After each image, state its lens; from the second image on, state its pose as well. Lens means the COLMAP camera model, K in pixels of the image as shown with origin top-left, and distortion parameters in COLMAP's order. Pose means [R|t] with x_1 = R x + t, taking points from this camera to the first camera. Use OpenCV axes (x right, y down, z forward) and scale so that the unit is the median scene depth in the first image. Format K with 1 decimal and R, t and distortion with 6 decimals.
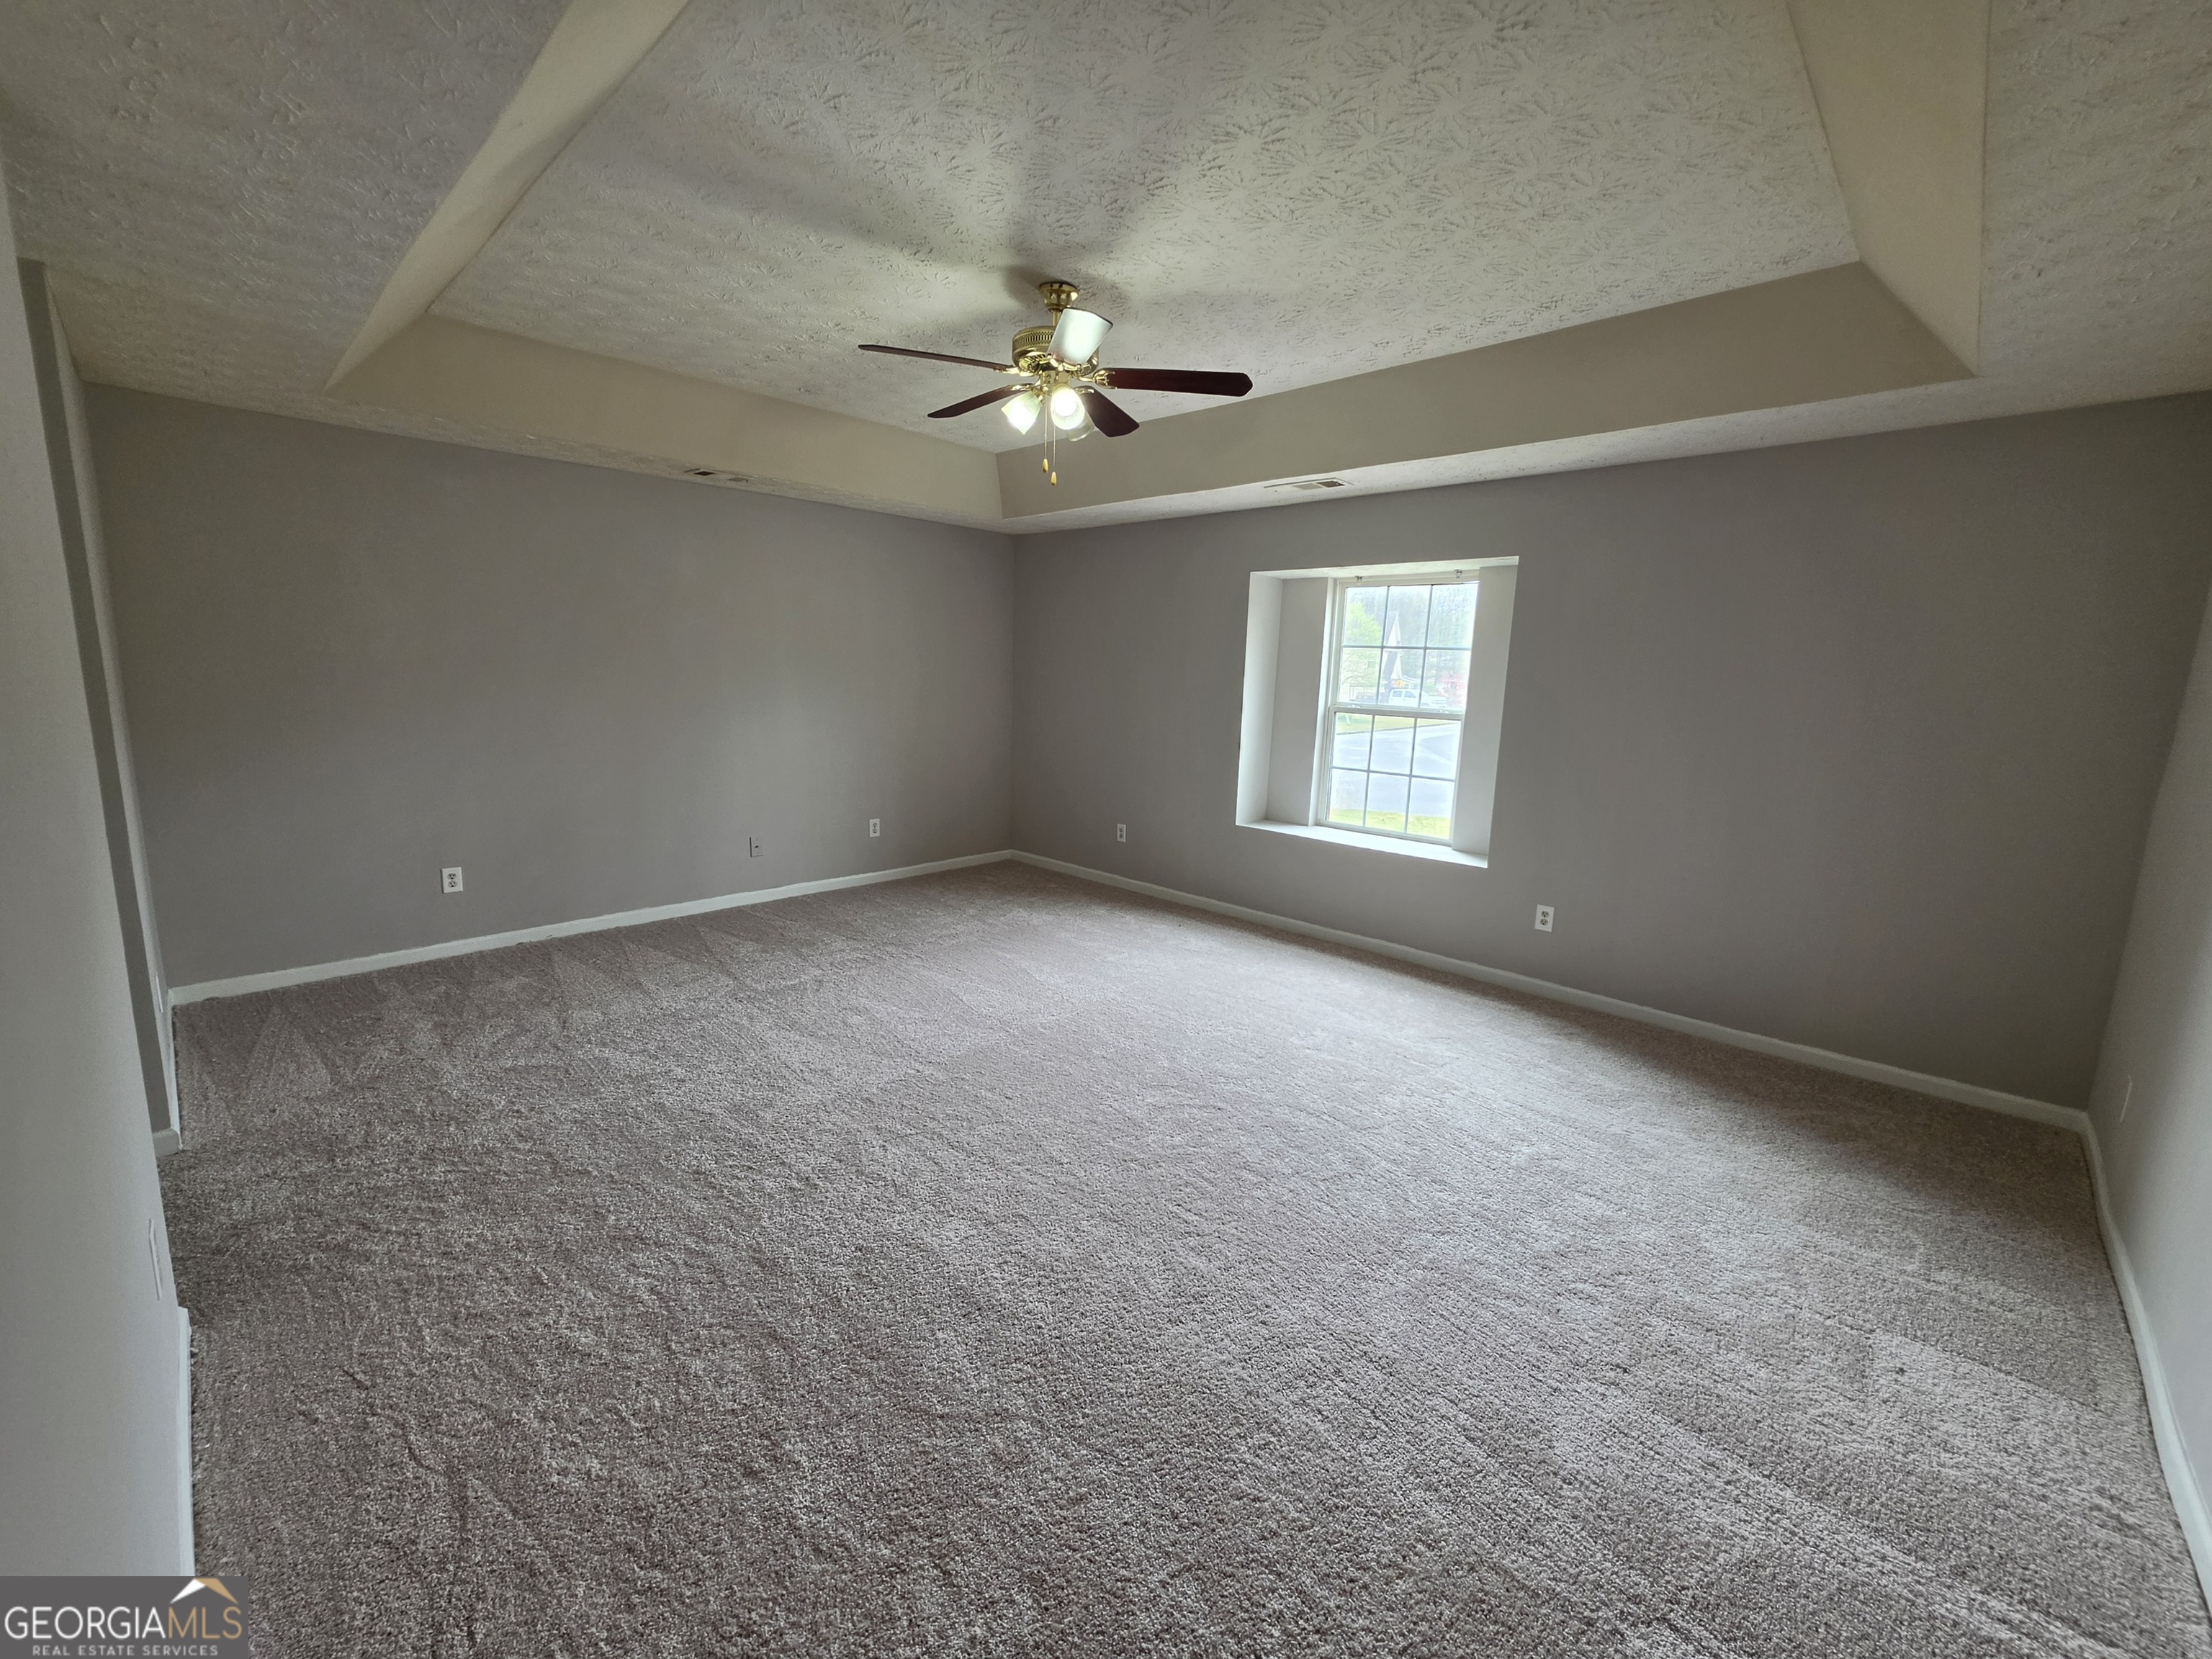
lens RADIAL K [[909.0, 0, 1110.6], [0, 909.0, 828.7], [0, 0, 1]] dist [-0.000923, -0.000187]
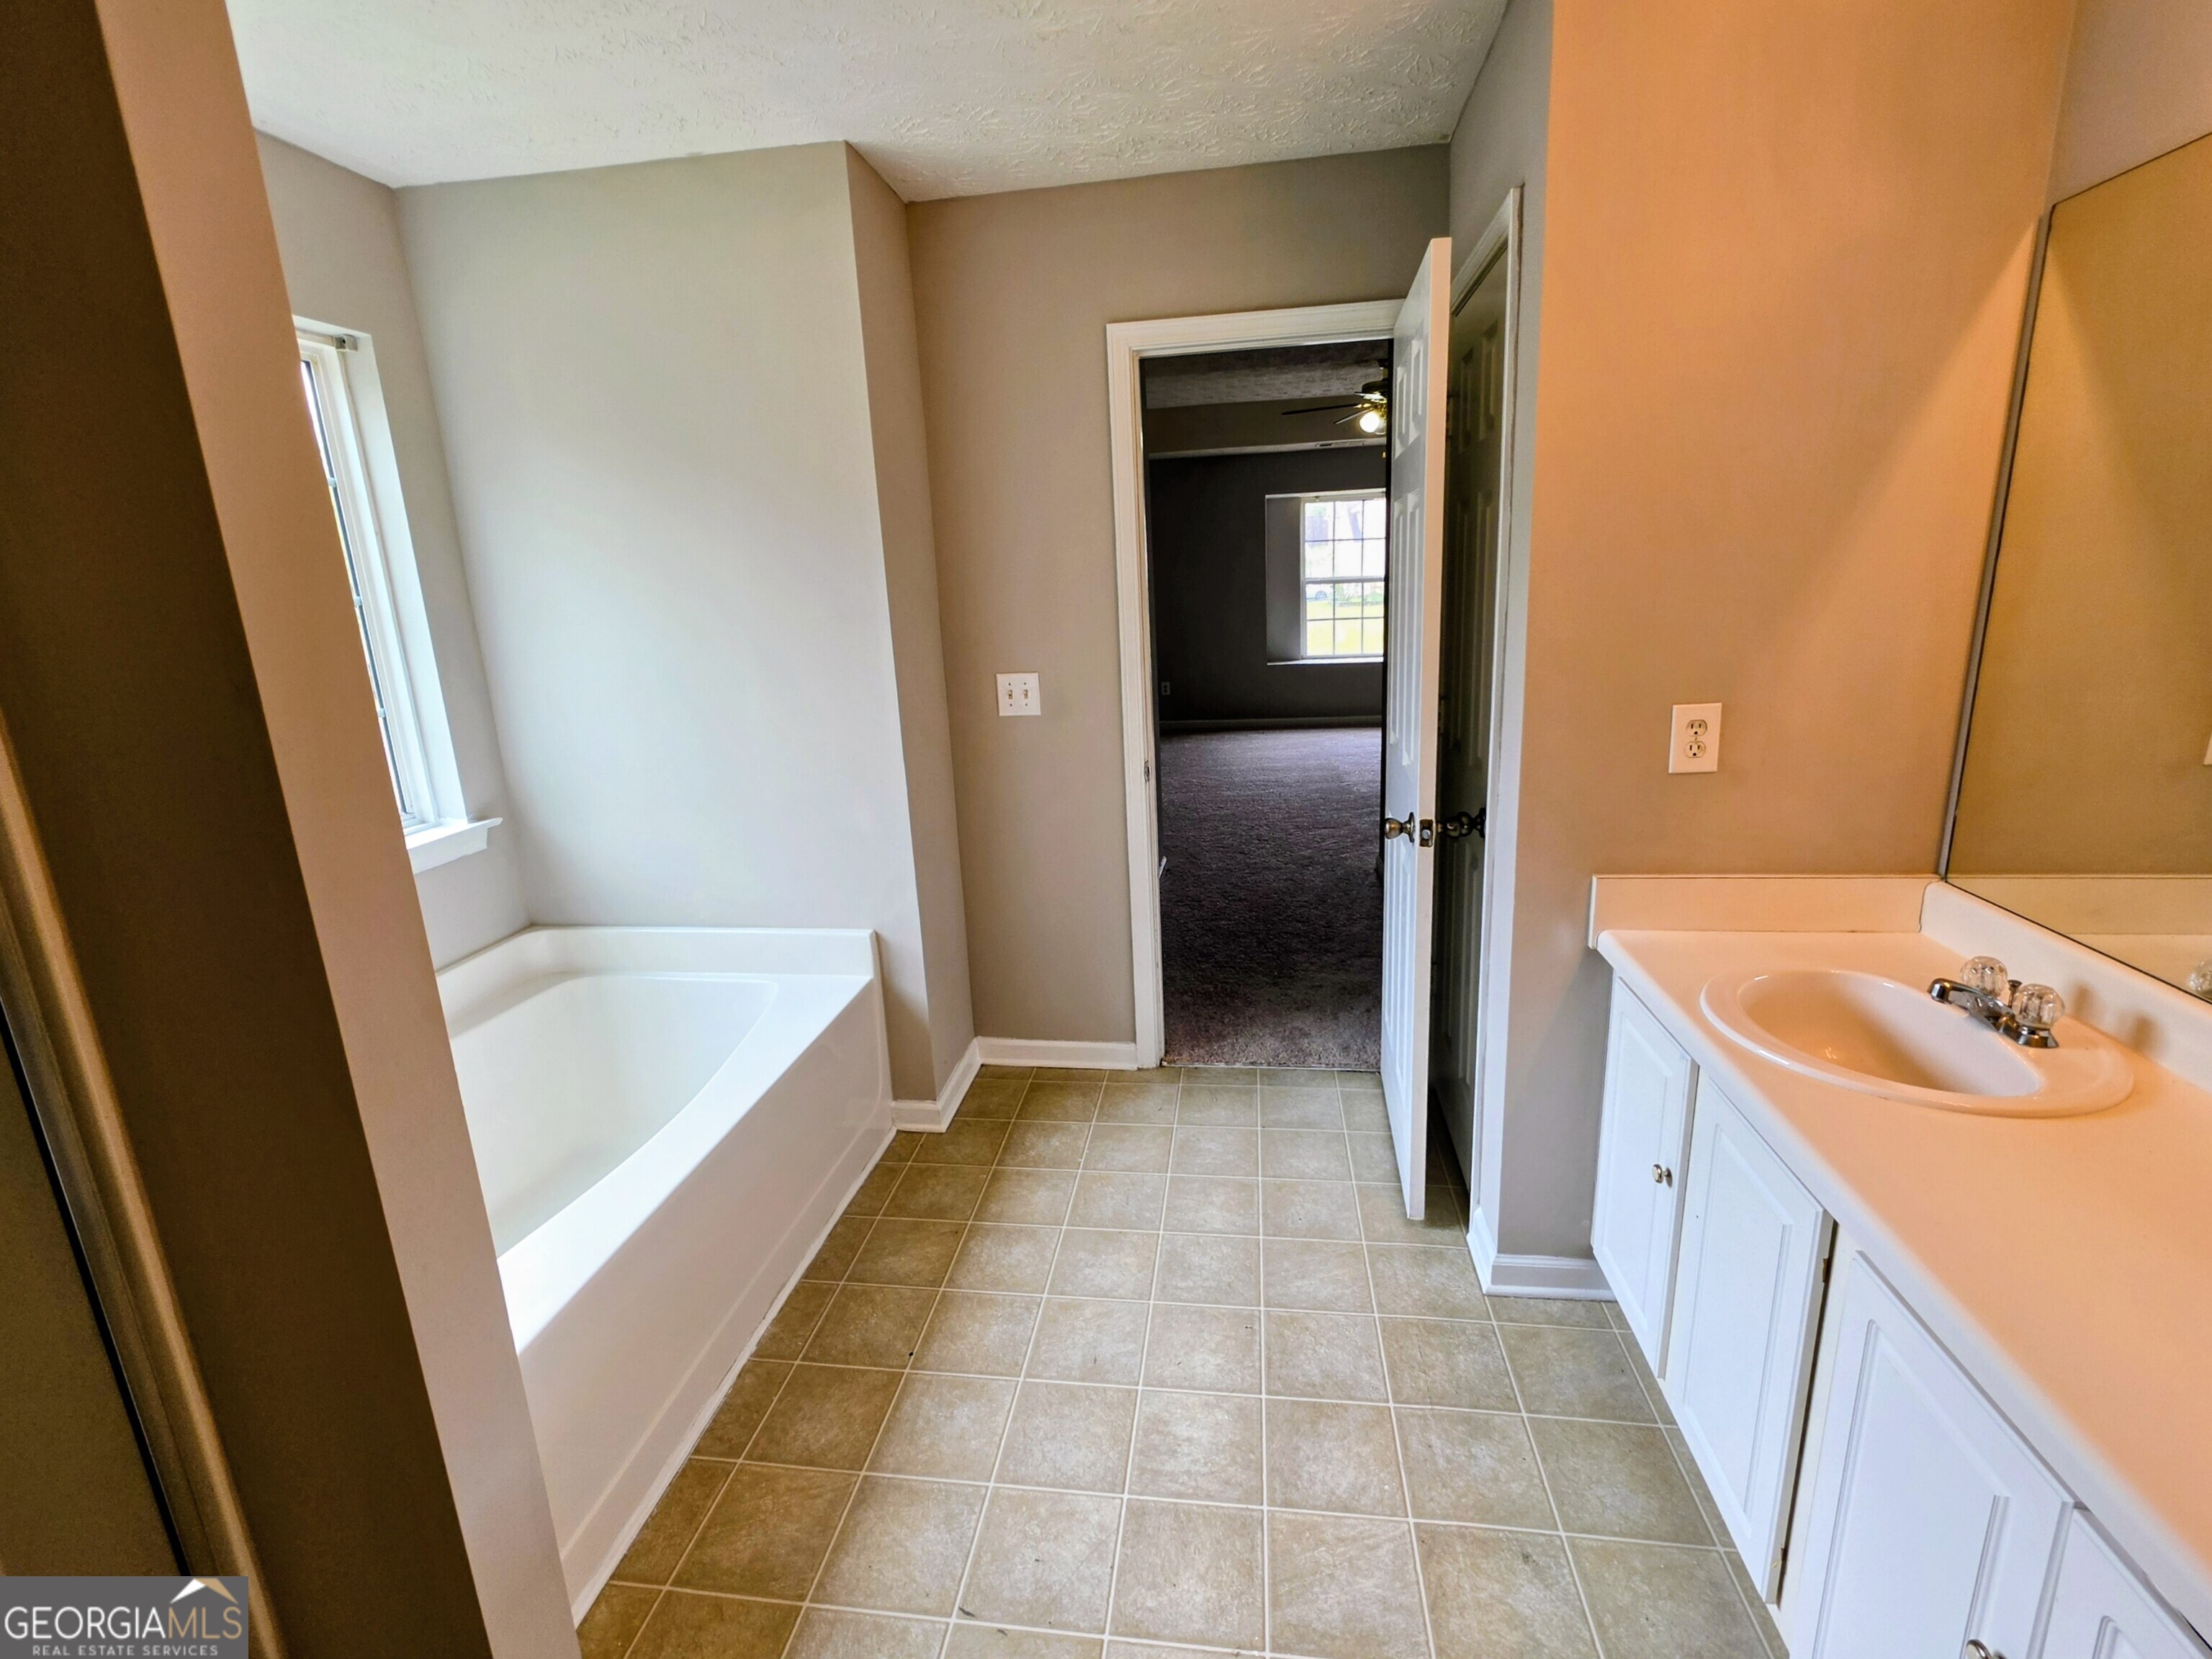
lens RADIAL K [[999.0, 0, 1116.9], [0, 999.0, 823.1], [0, 0, 1]] dist [-0.002641, 0.000553]
pose [[0.809857, -0.207129, 0.548844, -1.094688], [0.168570, 0.978301, 0.120464, 0.013381], [-0.561886, -0.005040, 0.827199, -0.258683]]
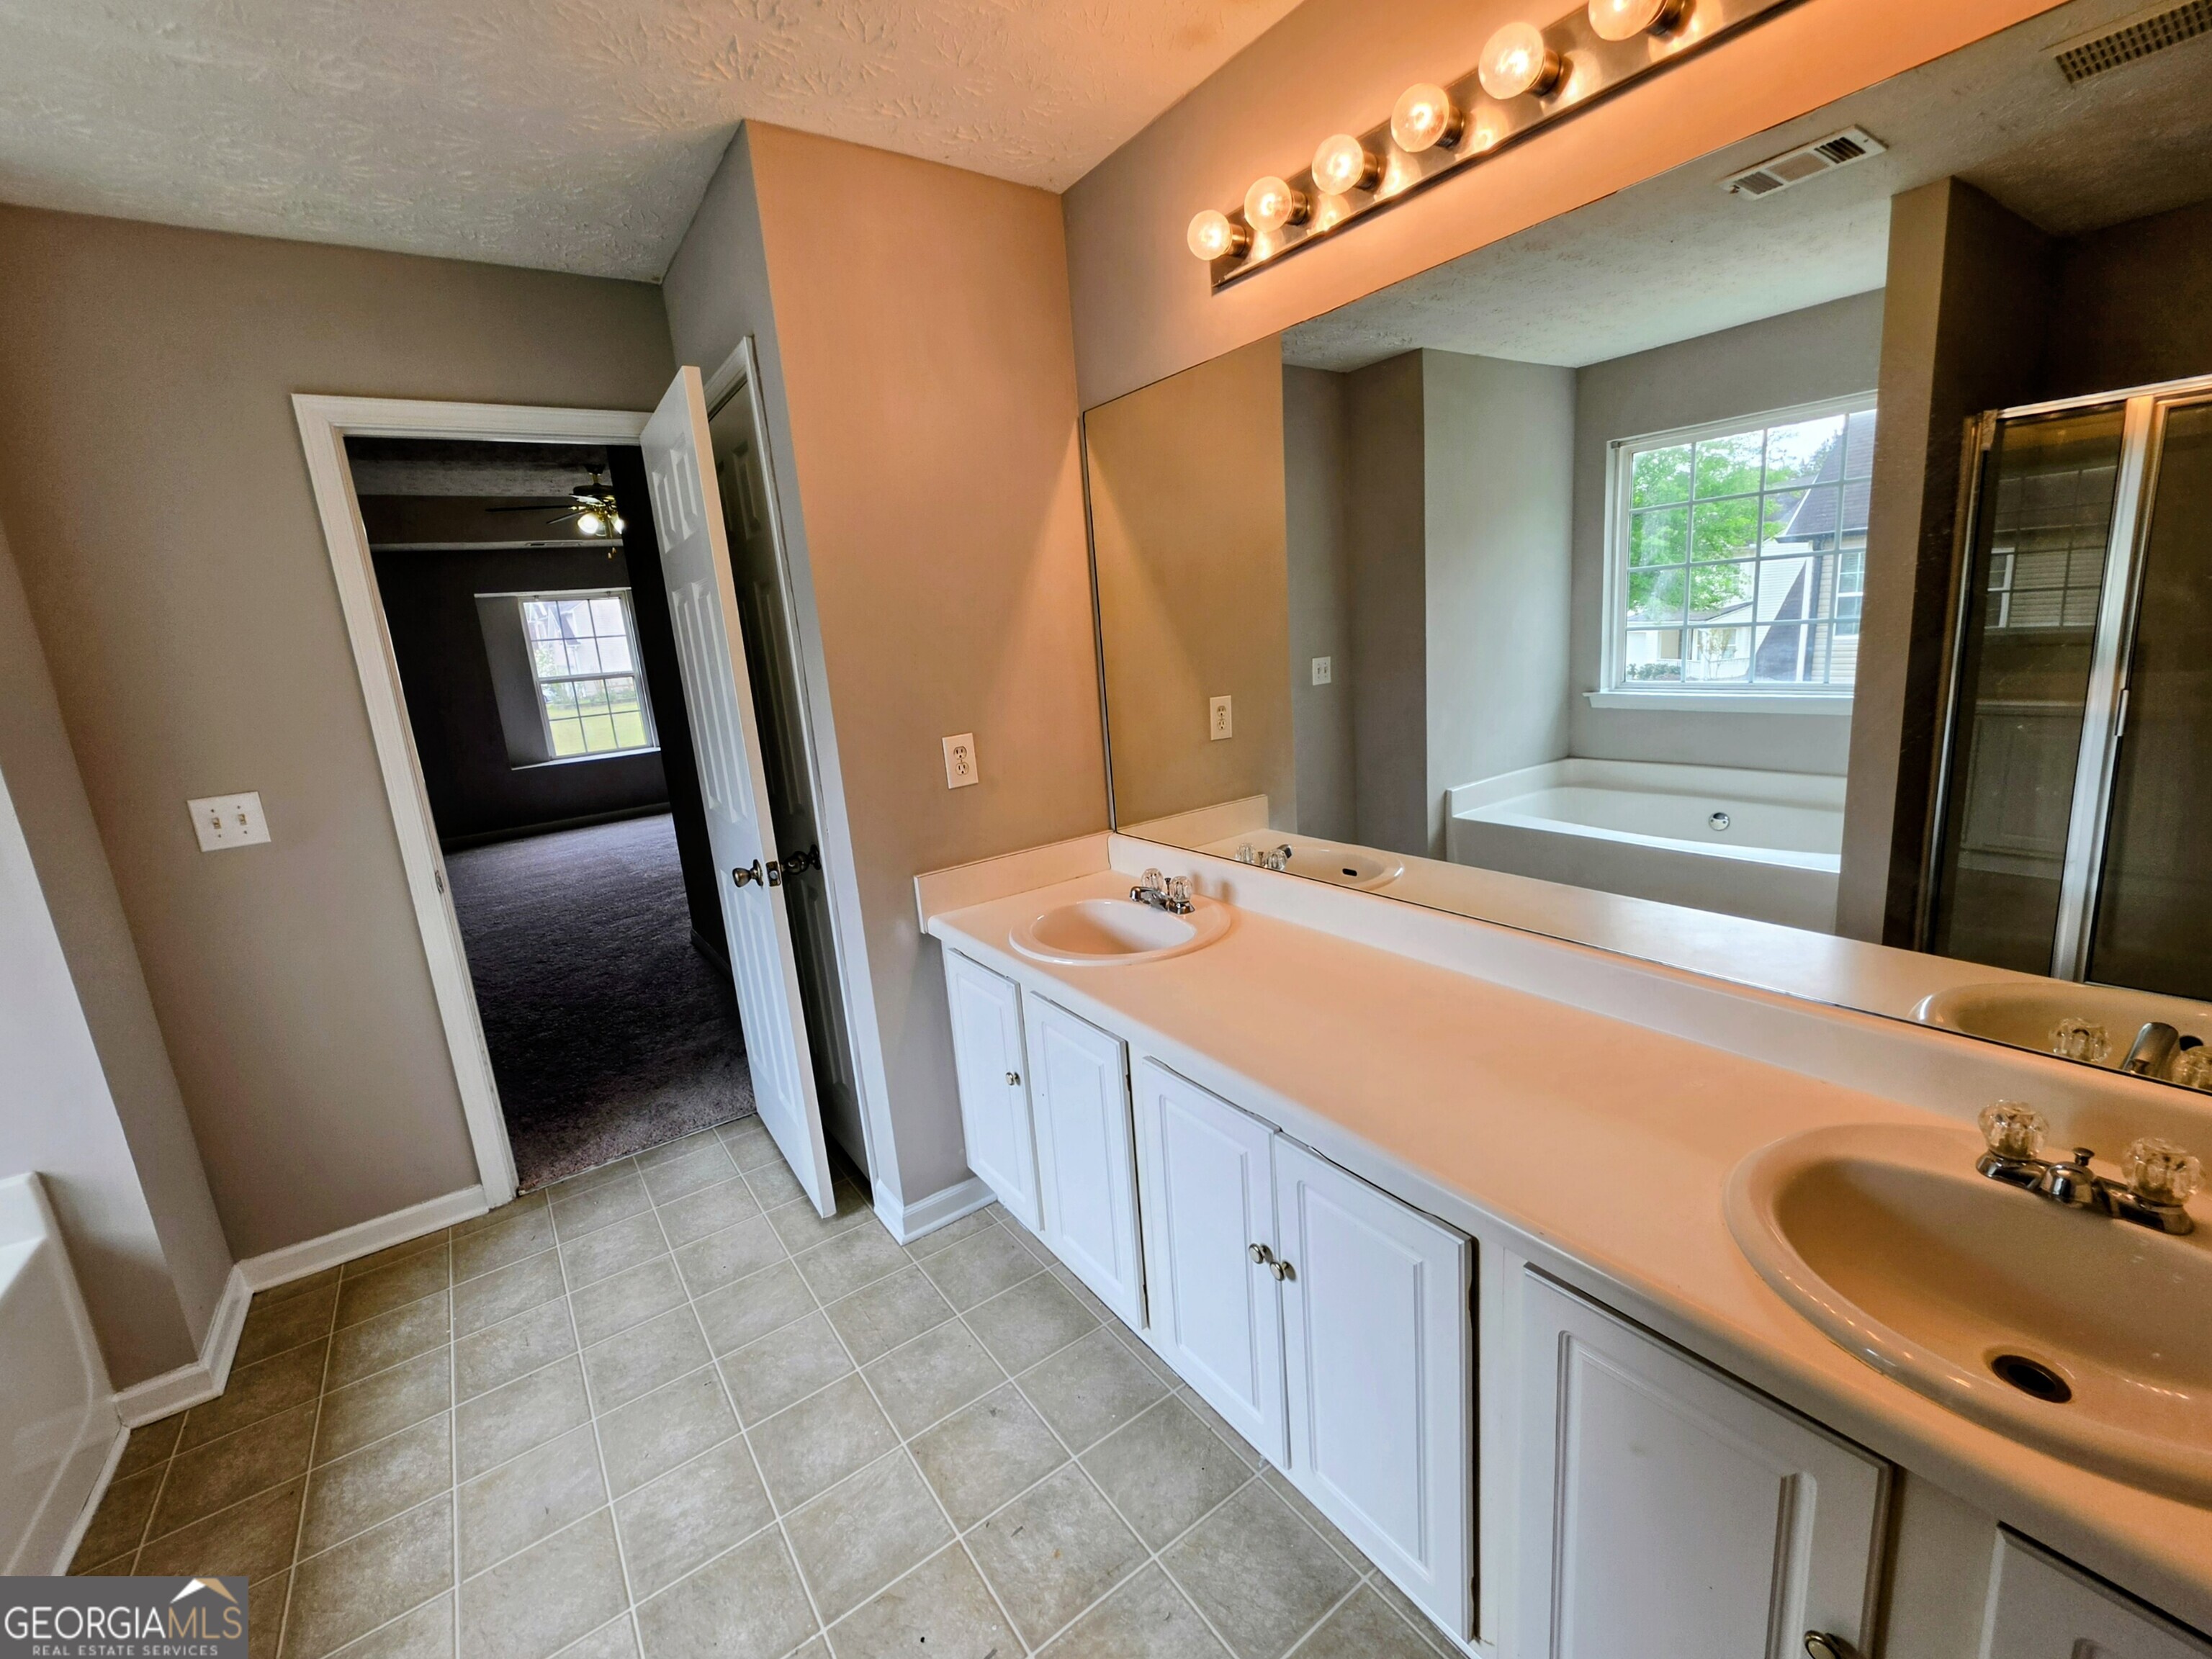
lens RADIAL K [[909.0, 0, 1110.6], [0, 909.0, 828.7], [0, 0, 1]] dist [-0.000923, -0.000187]
pose [[0.185190, -0.264190, 0.946524, -1.141882], [0.251597, 0.943829, 0.214212, 0.016867], [-0.949949, 0.198473, 0.241257, -0.247606]]
